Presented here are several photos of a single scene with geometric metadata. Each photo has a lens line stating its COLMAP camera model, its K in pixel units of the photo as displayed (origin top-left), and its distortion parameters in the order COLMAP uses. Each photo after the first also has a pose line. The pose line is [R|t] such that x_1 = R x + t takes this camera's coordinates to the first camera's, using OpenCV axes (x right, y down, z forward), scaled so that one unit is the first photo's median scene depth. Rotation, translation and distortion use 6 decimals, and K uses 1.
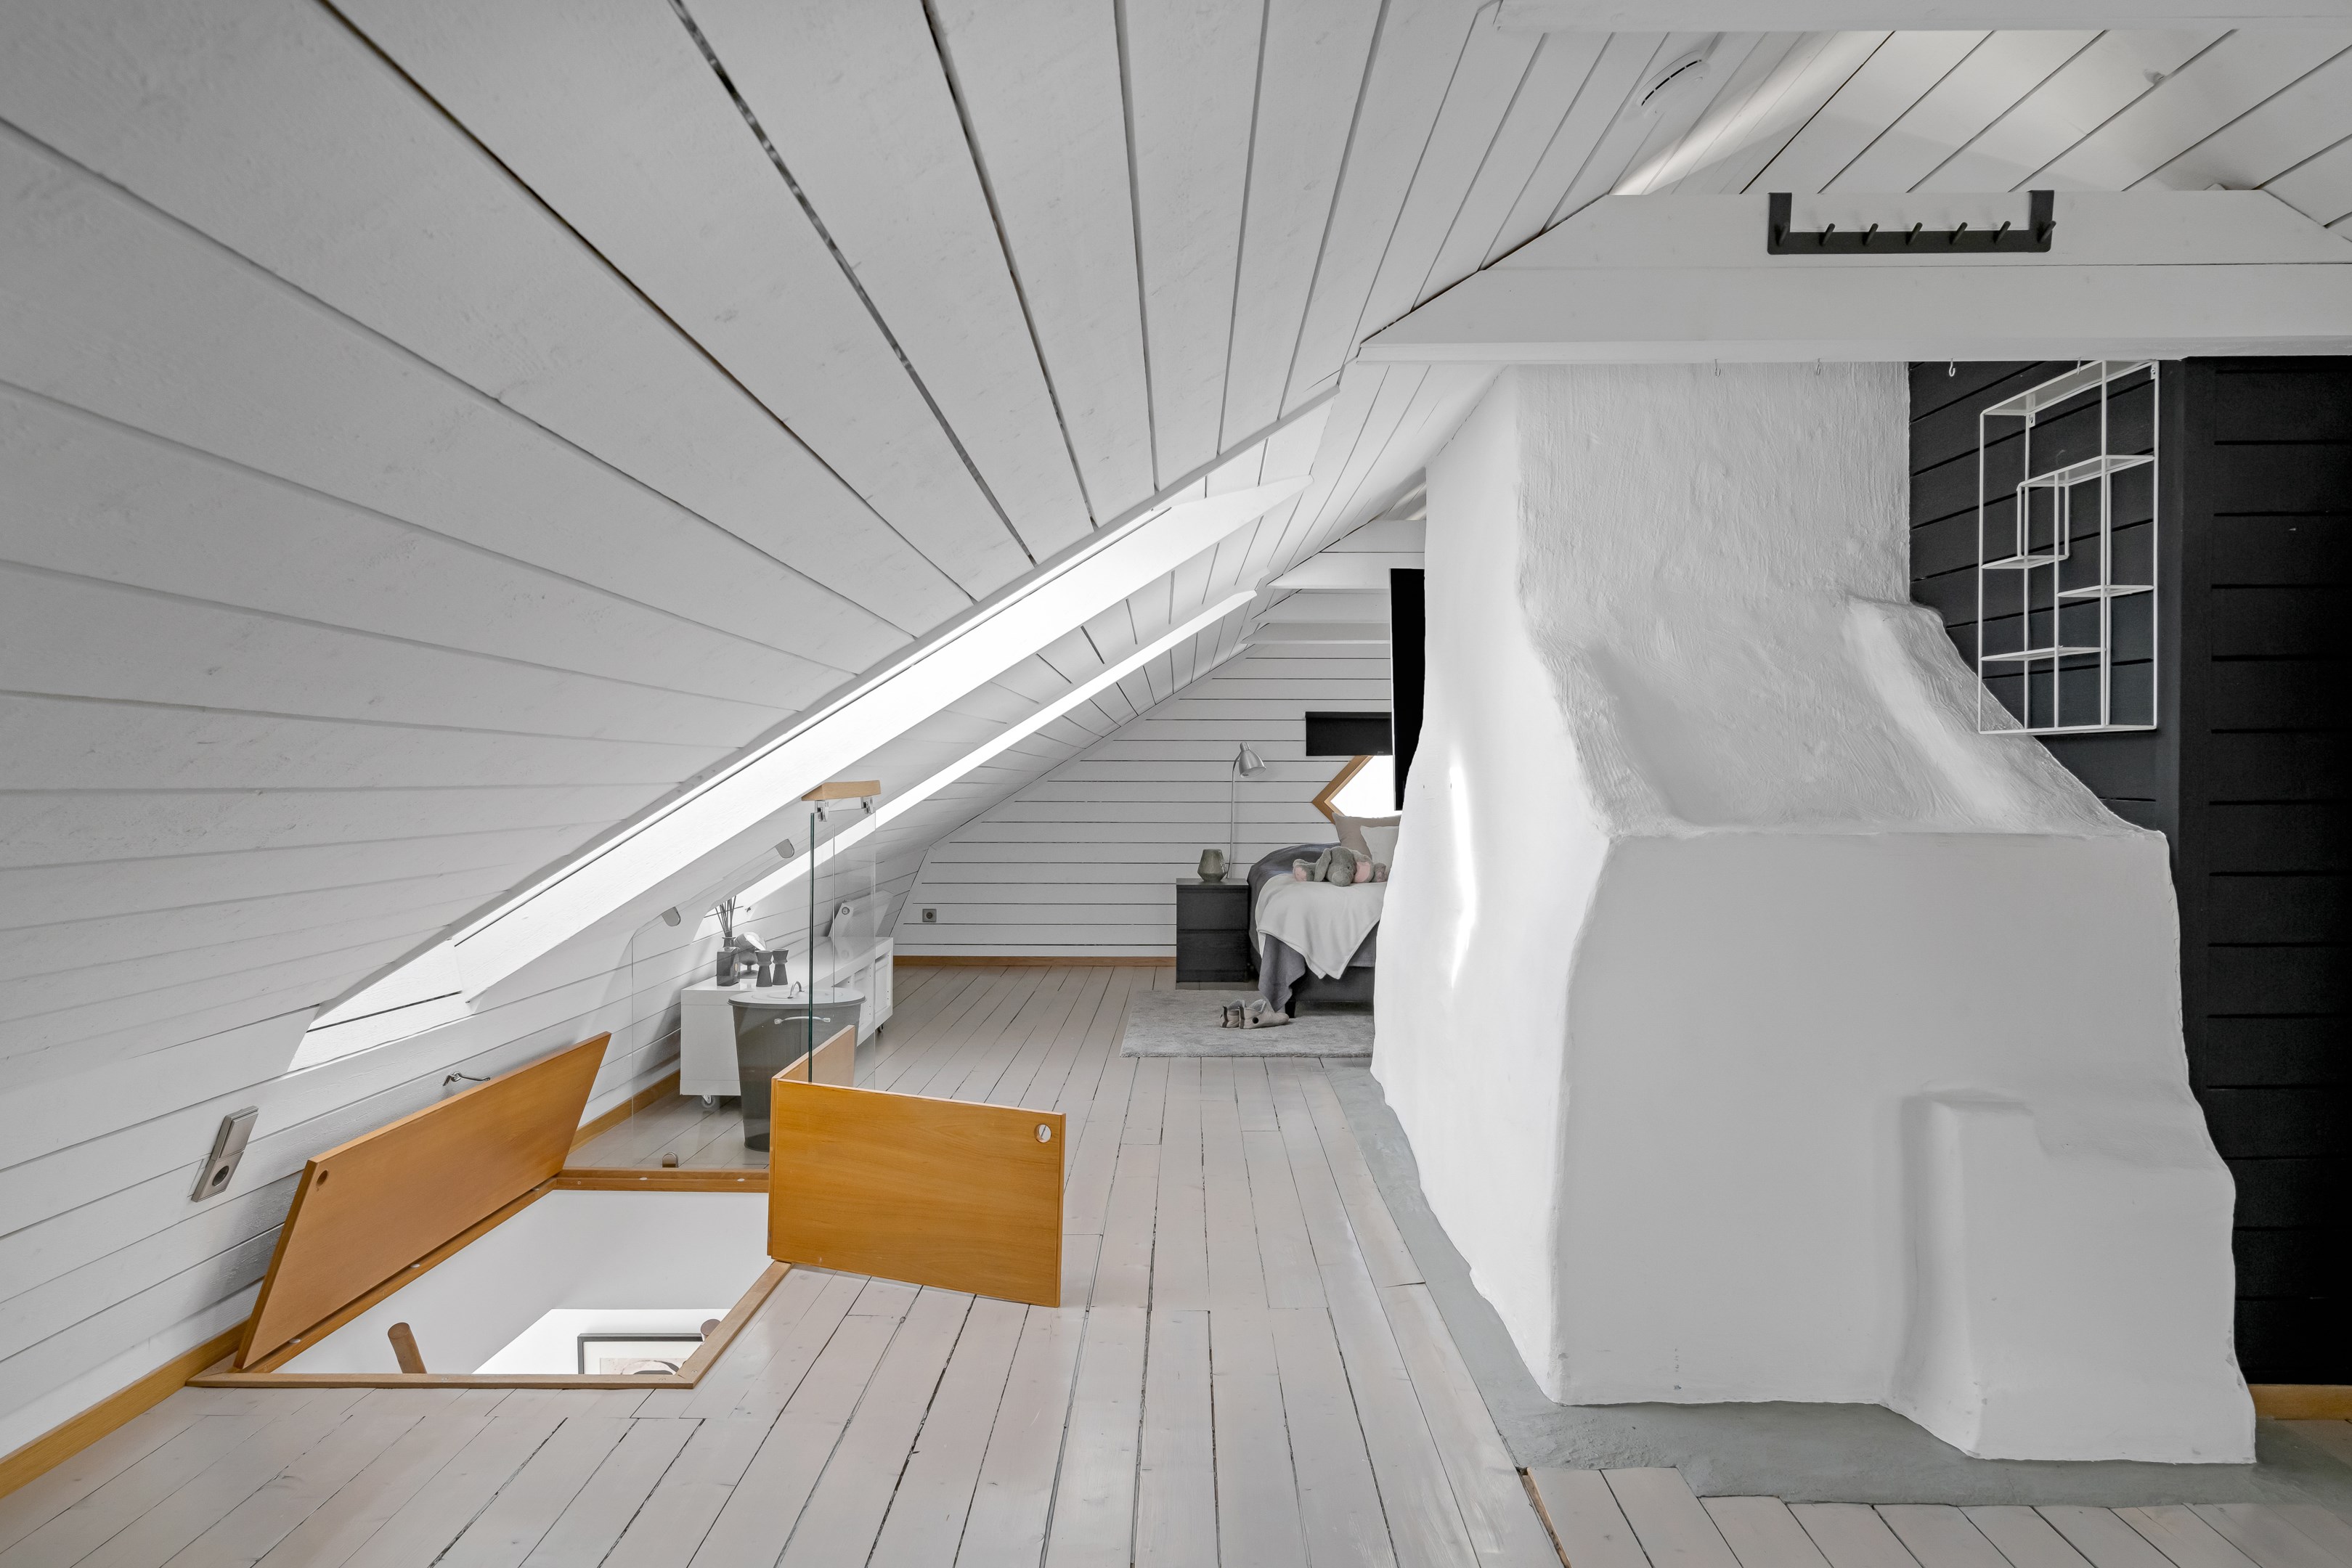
lens RADIAL K [[1613.8, 0, 1176.0], [0, 1613.8, 784.0], [0, 0, 1]] dist [-0.006374, 0.000612]
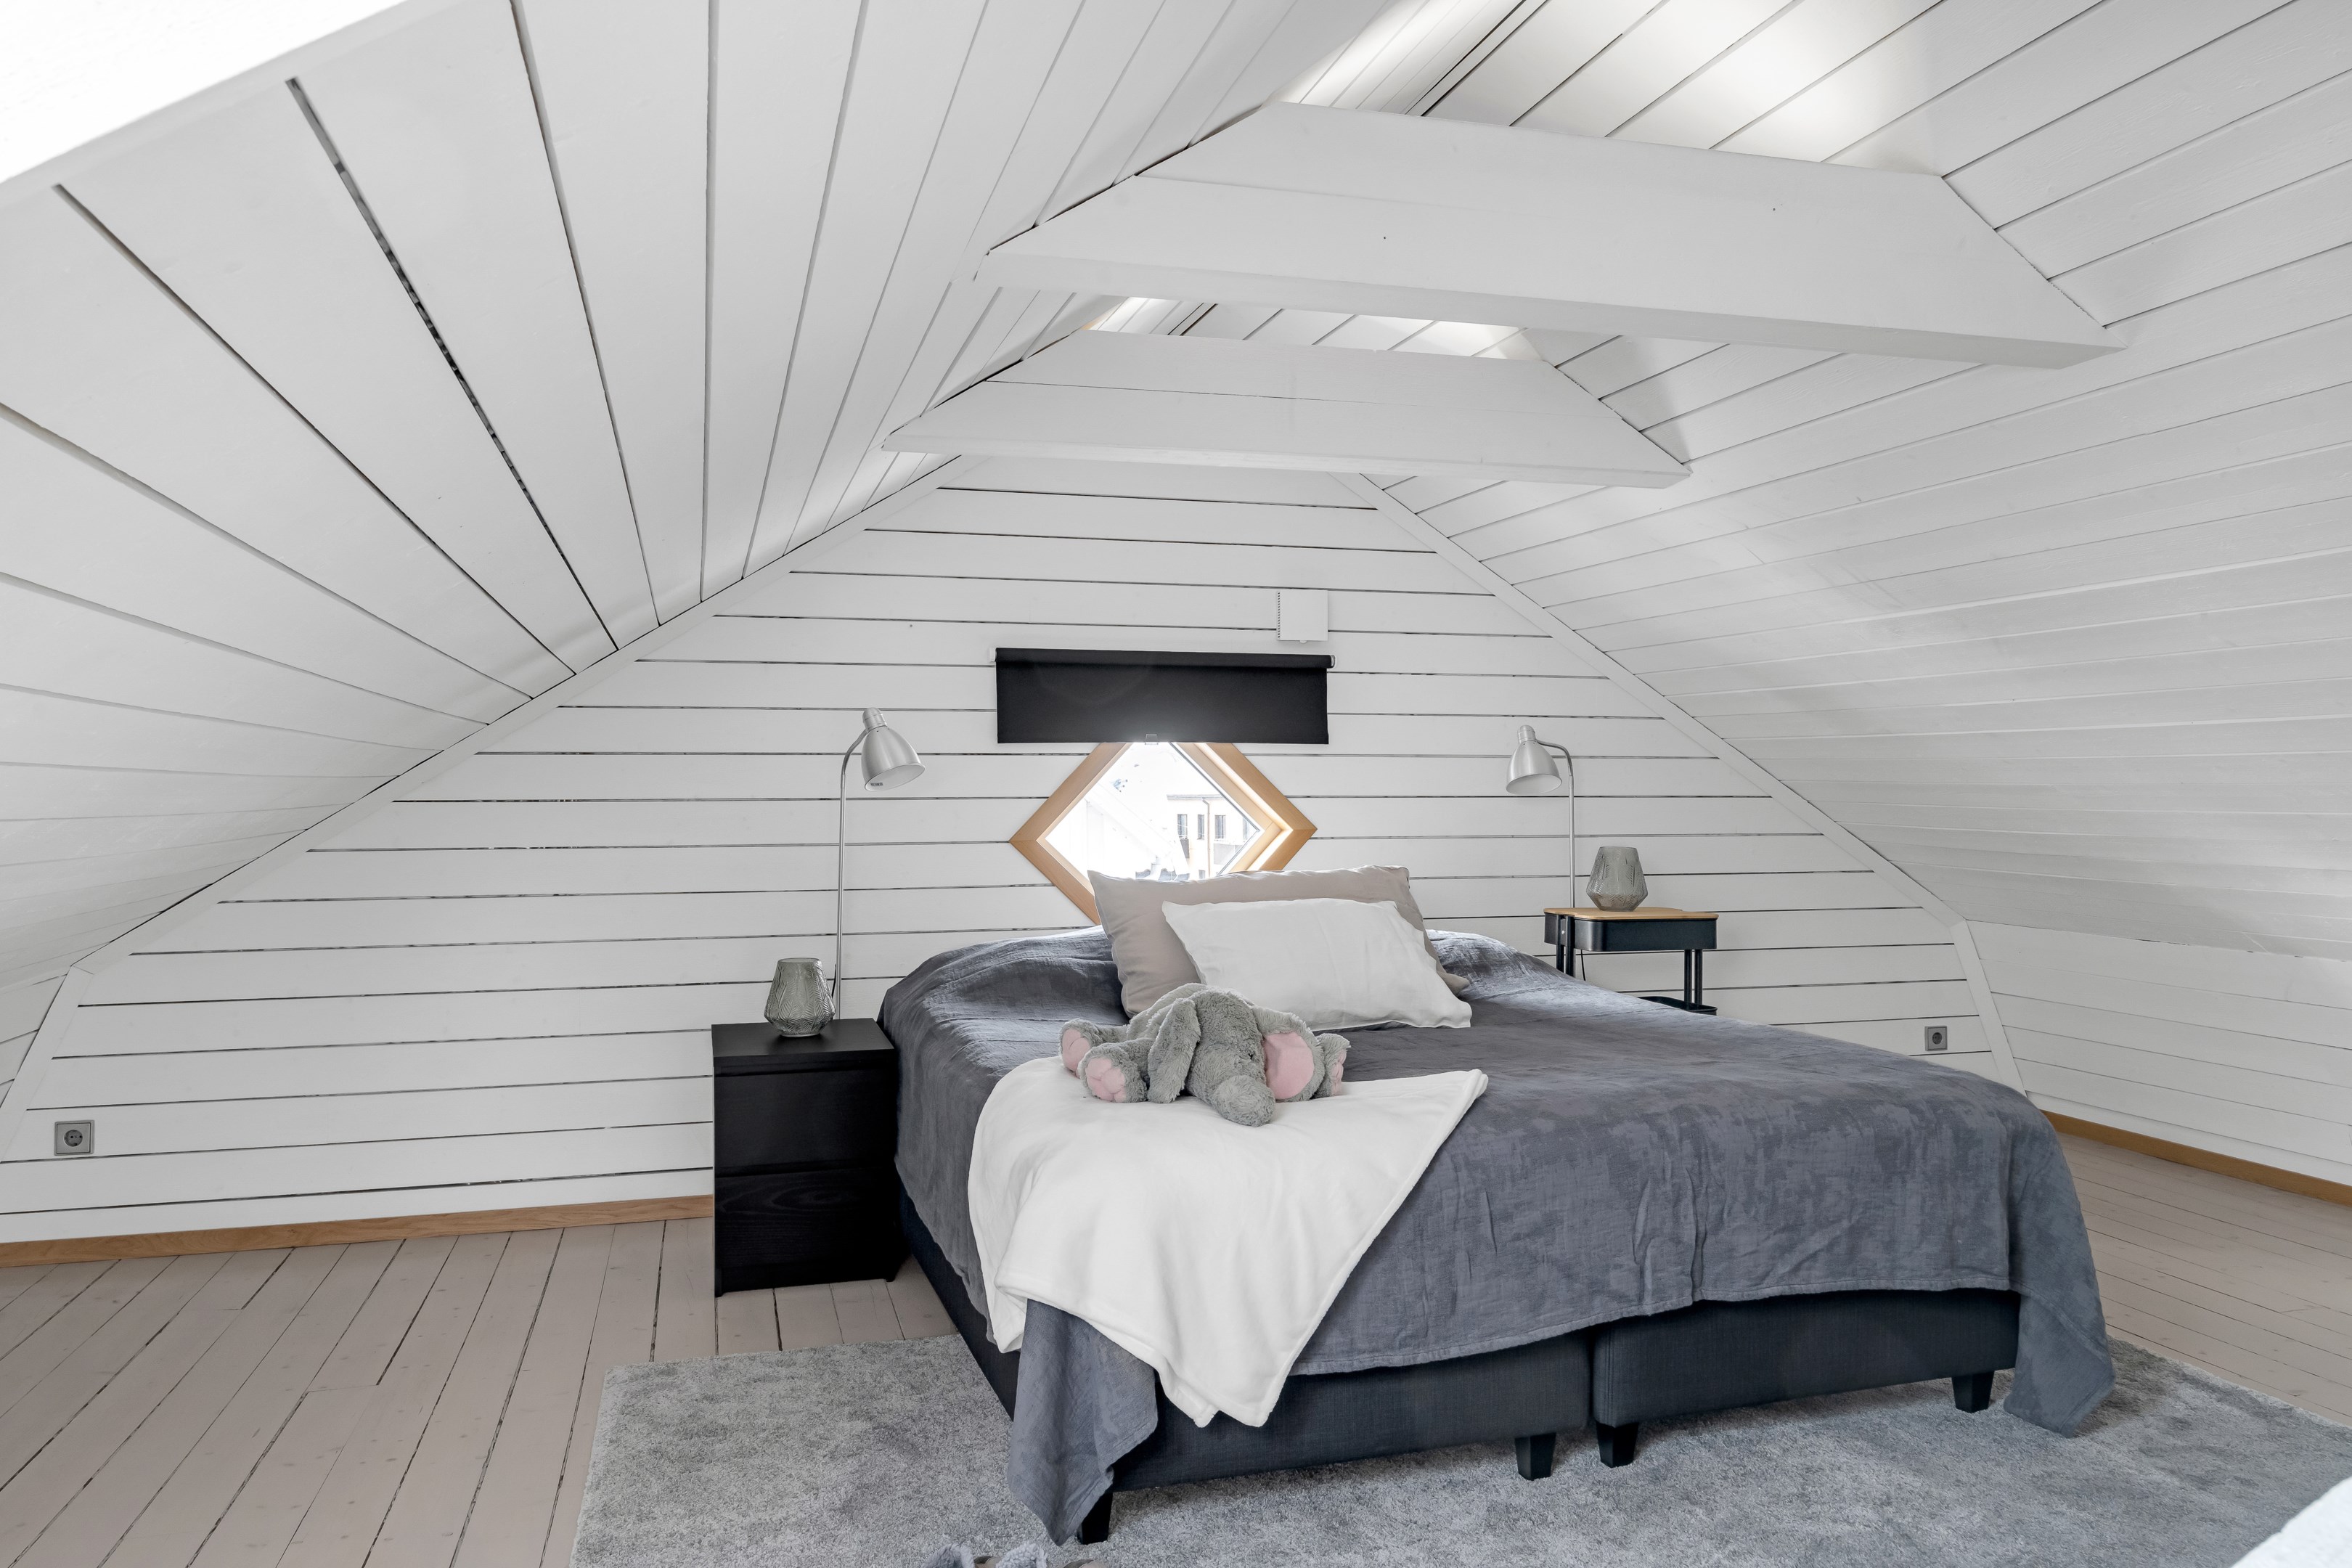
lens RADIAL K [[1629.4, 0, 1176.0], [0, 1629.4, 784.0], [0, 0, 1]] dist [-0.004156, -0.000084]
pose [[0.959090, -0.006035, 0.283035, -0.003498], [0.007895, 0.999954, -0.005431, -0.002456], [-0.282990, 0.007443, 0.959094, 0.538023]]
